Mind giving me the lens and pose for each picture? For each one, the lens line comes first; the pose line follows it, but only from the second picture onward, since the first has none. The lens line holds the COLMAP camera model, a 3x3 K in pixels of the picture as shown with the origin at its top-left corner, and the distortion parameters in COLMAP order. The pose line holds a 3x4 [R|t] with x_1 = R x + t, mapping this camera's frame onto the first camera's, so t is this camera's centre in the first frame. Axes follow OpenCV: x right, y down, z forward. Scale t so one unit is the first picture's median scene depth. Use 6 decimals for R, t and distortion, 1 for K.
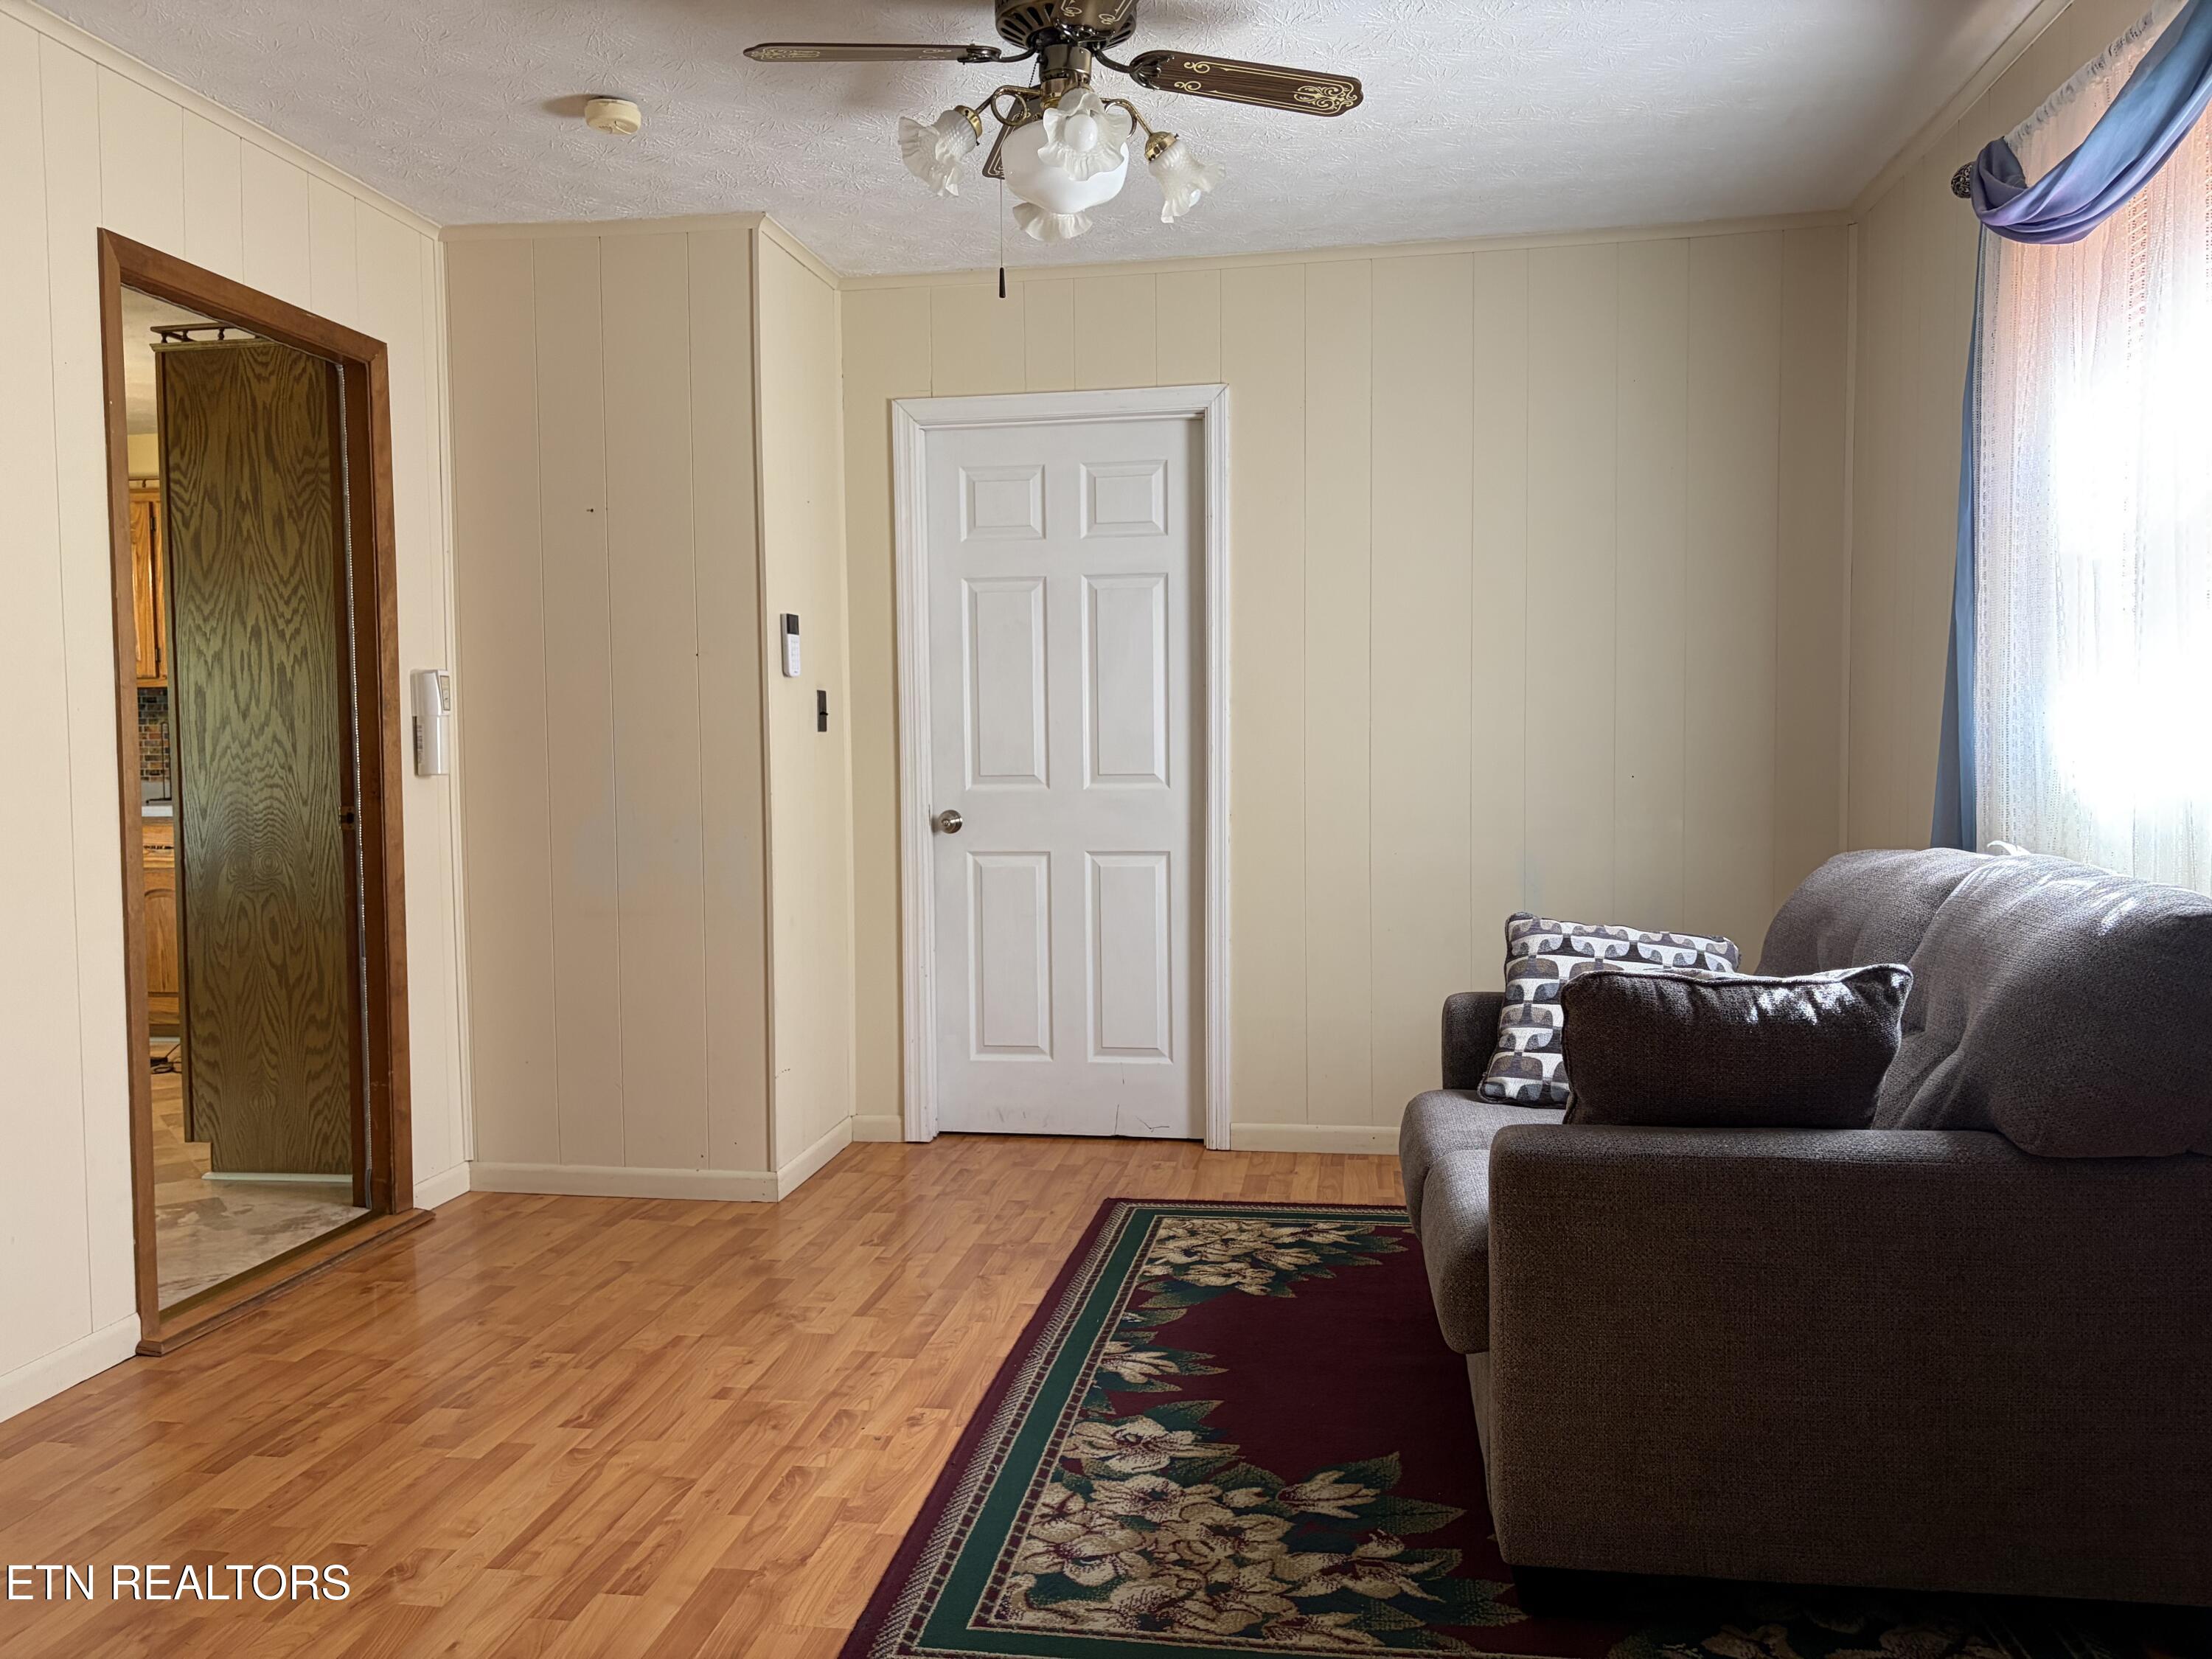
lens RADIAL K [[1689.7, 0, 1106.0], [0, 1689.7, 829.5], [0, 0, 1]] dist [0.022711, -0.002165]
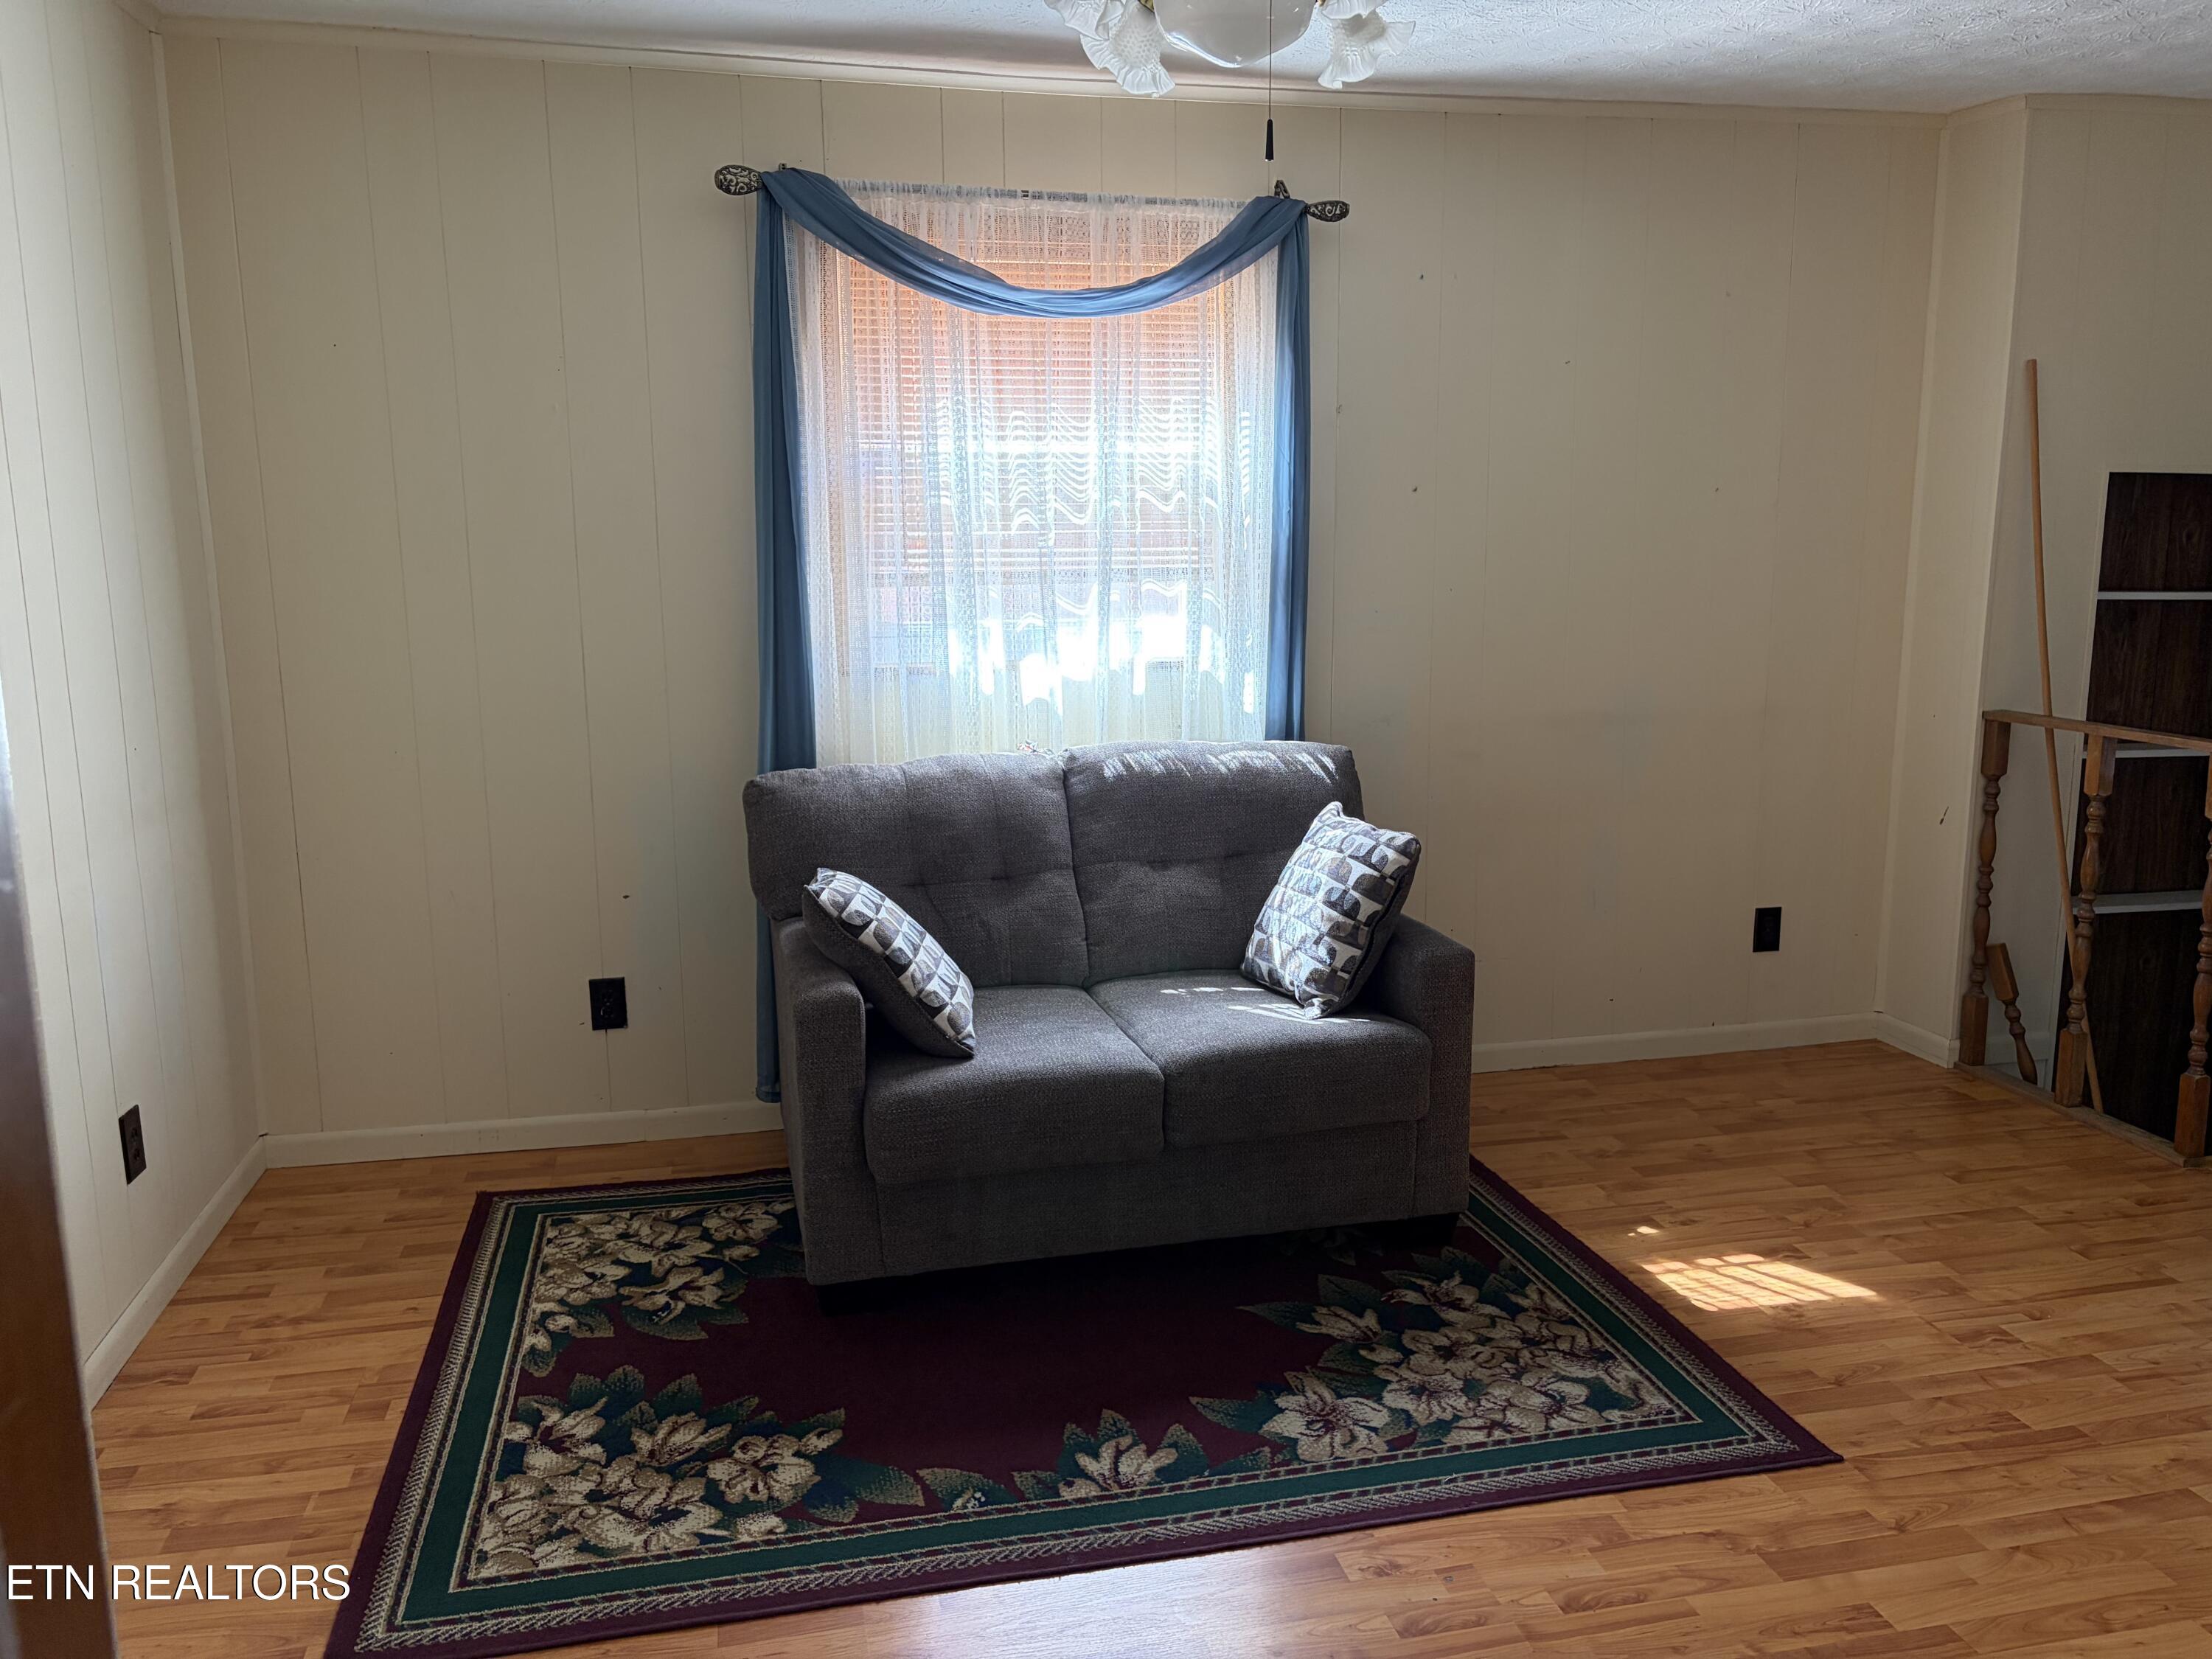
lens RADIAL K [[1689.7, 0, 1106.0], [0, 1689.7, 829.5], [0, 0, 1]] dist [0.022711, -0.002165]
pose [[-0.380482, -0.139222, 0.914249, -0.786961], [0.054891, 0.983460, 0.172605, -0.157302], [-0.923158, 0.115858, -0.366547, 1.428055]]
